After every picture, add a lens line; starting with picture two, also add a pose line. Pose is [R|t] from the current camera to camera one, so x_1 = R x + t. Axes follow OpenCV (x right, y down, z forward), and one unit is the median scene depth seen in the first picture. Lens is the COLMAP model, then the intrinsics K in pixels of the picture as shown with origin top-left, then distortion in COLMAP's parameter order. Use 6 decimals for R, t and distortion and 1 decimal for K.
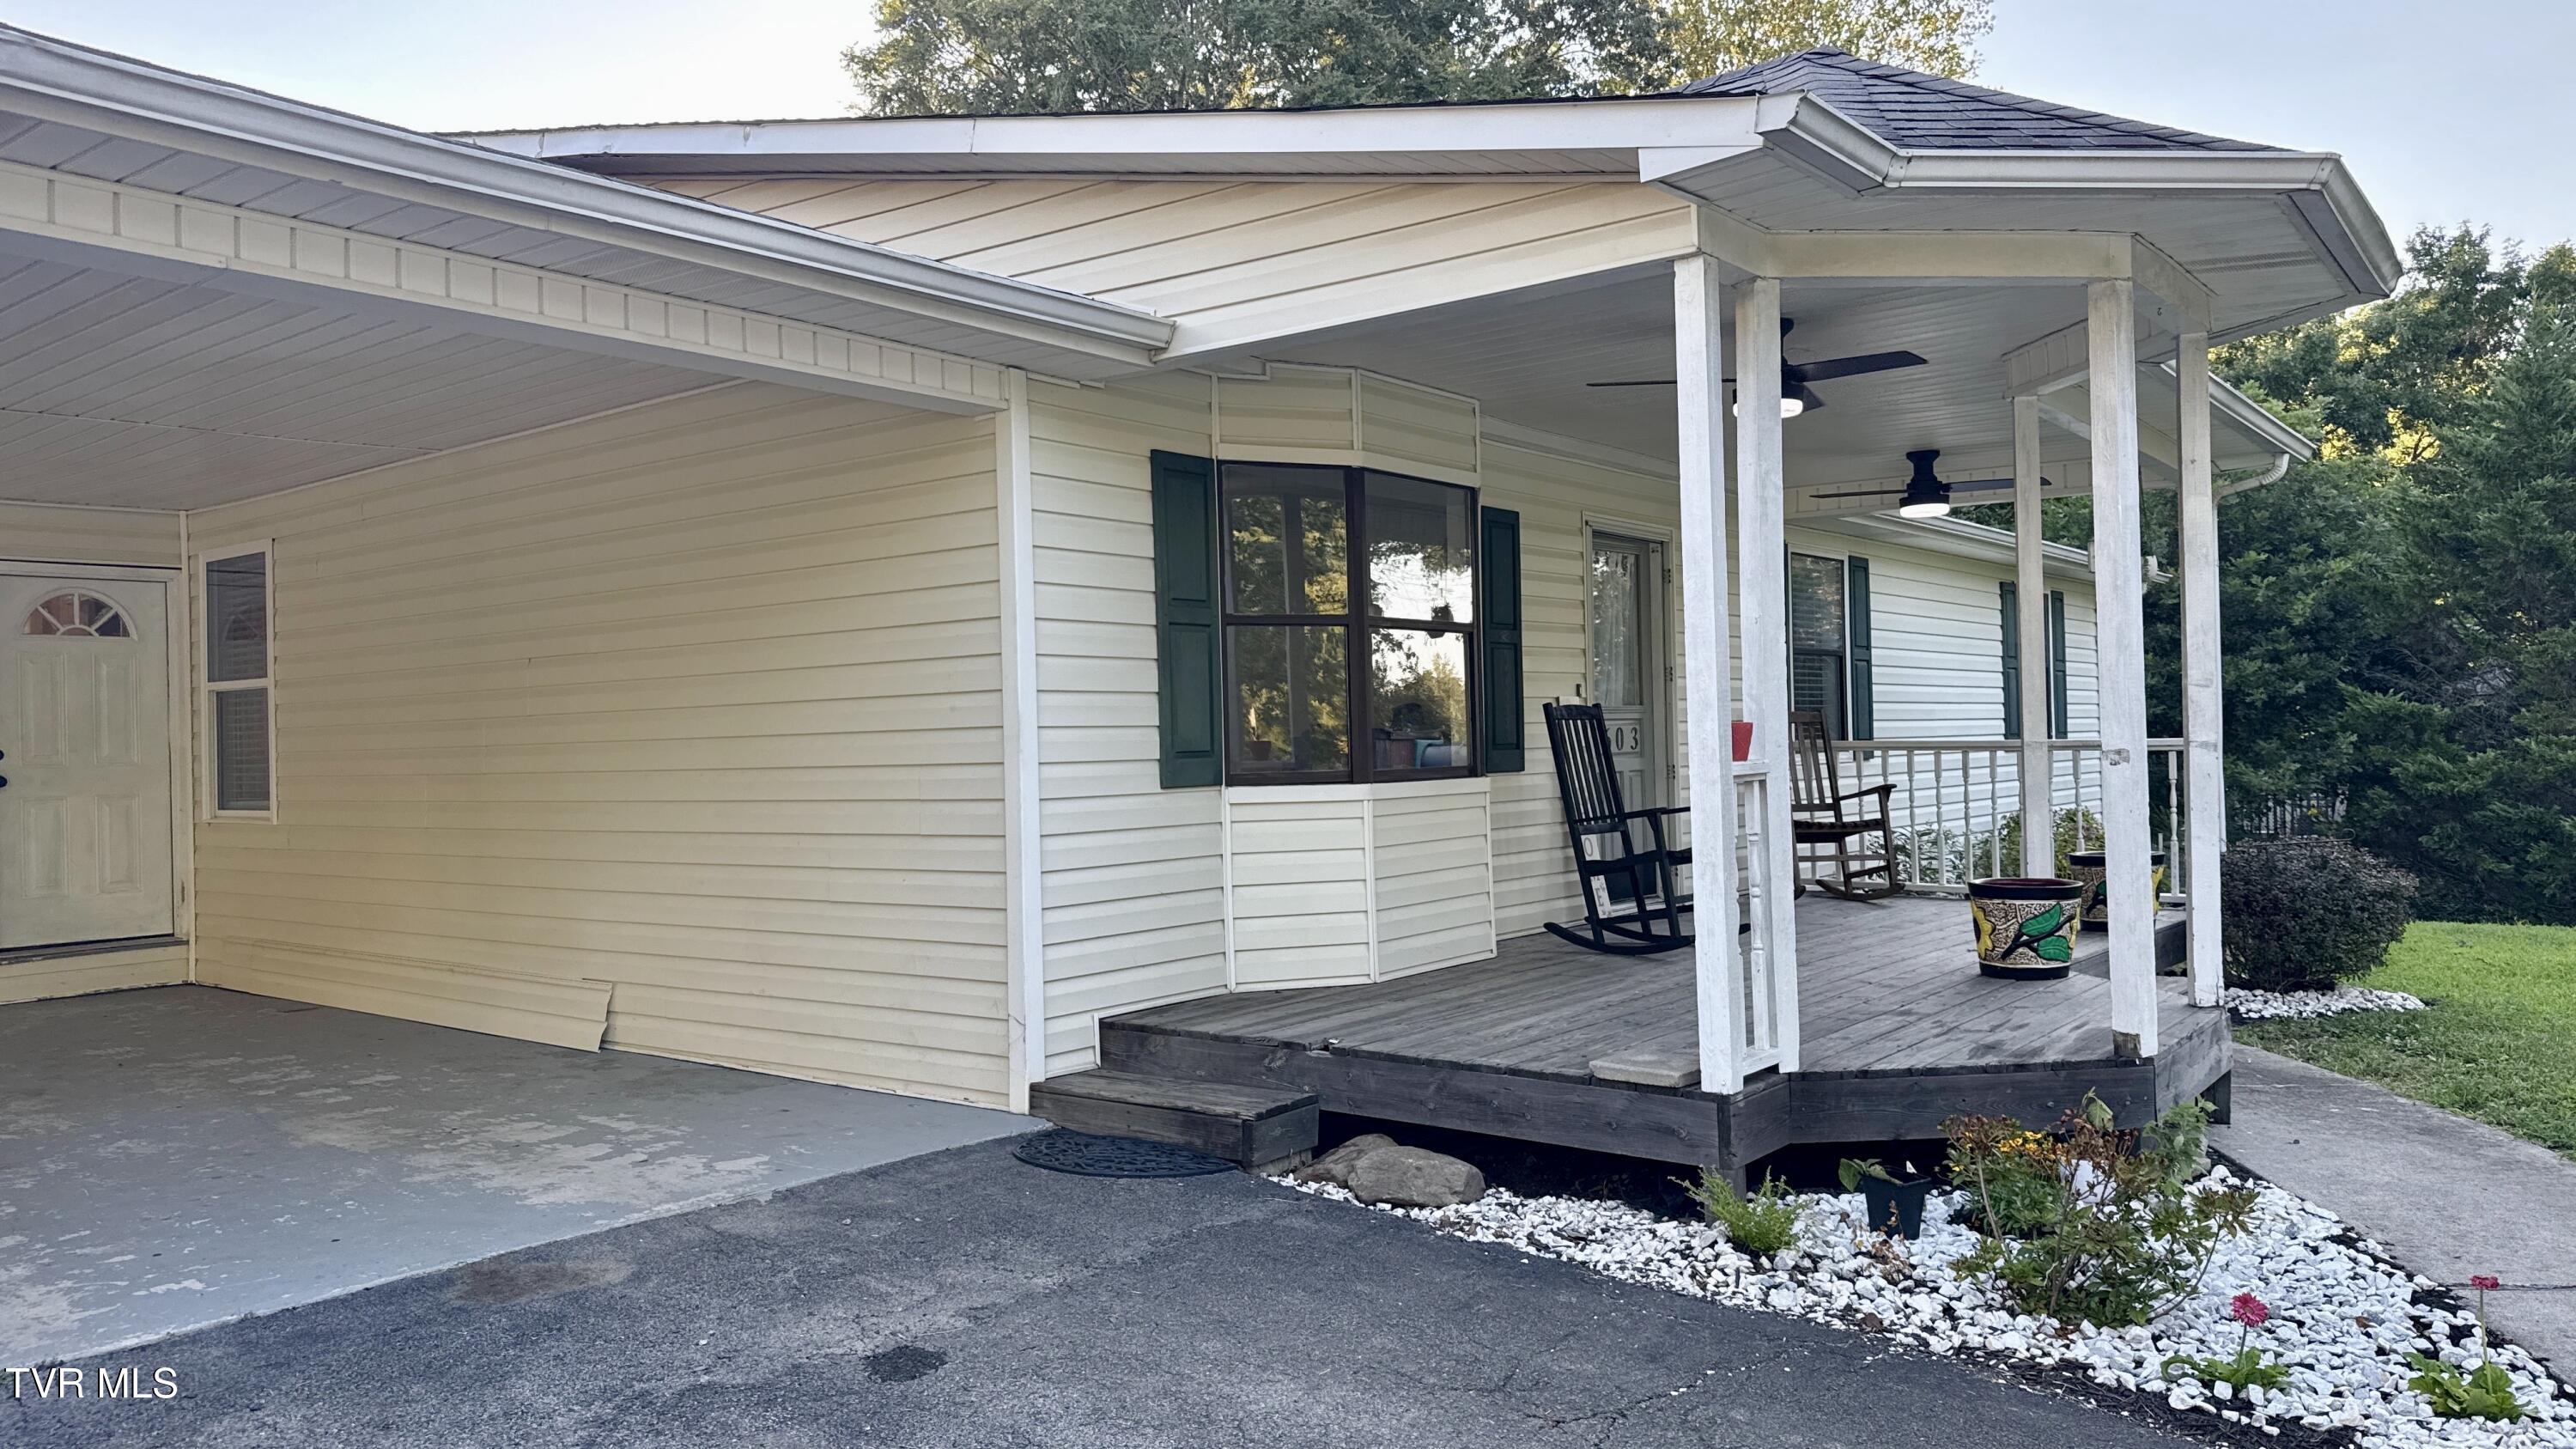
lens RADIAL K [[1858.0, 0, 1288.0], [0, 1858.0, 724.5], [0, 0, 1]] dist [-0.022237, -0.003871]
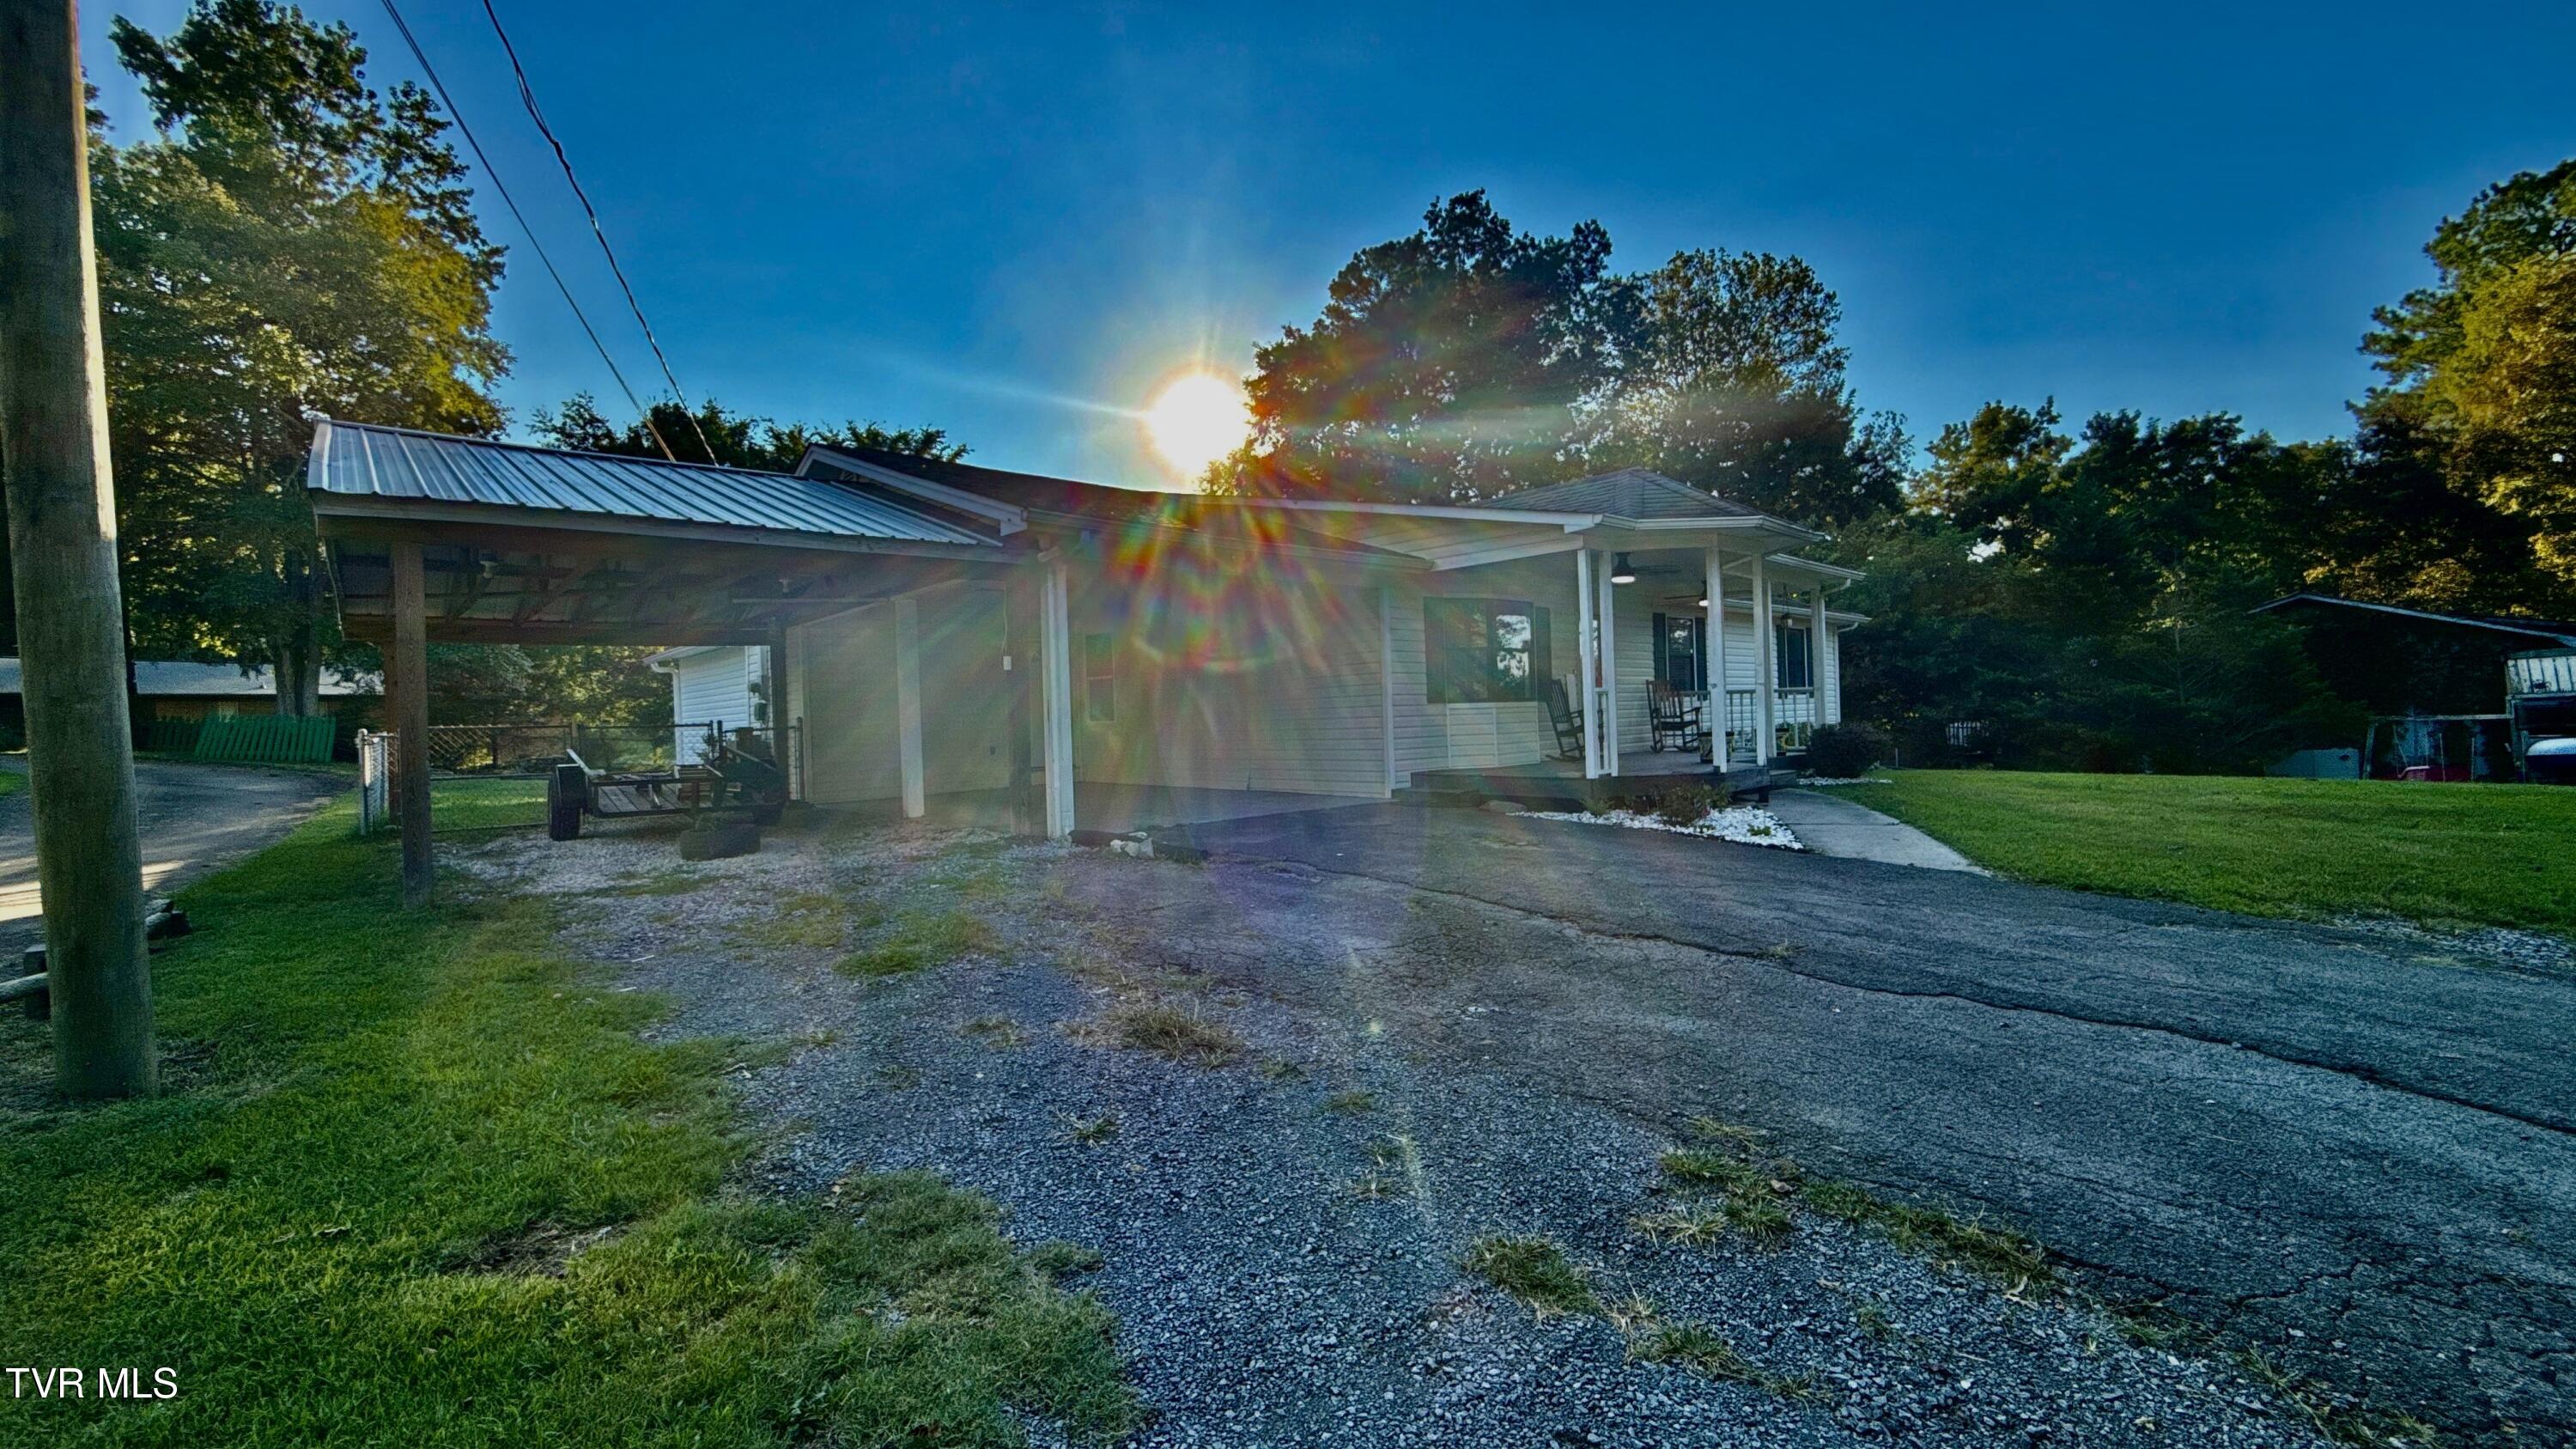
lens RADIAL K [[1026.6, 0, 1288.0], [0, 1026.6, 724.5], [0, 0, 1]] dist [0.000506, -0.000237]
pose [[0.987065, -0.007281, -0.160154, -0.015028], [0.010453, 0.999765, 0.018971, 0.022348], [0.159978, -0.020400, 0.986910, -0.489702]]
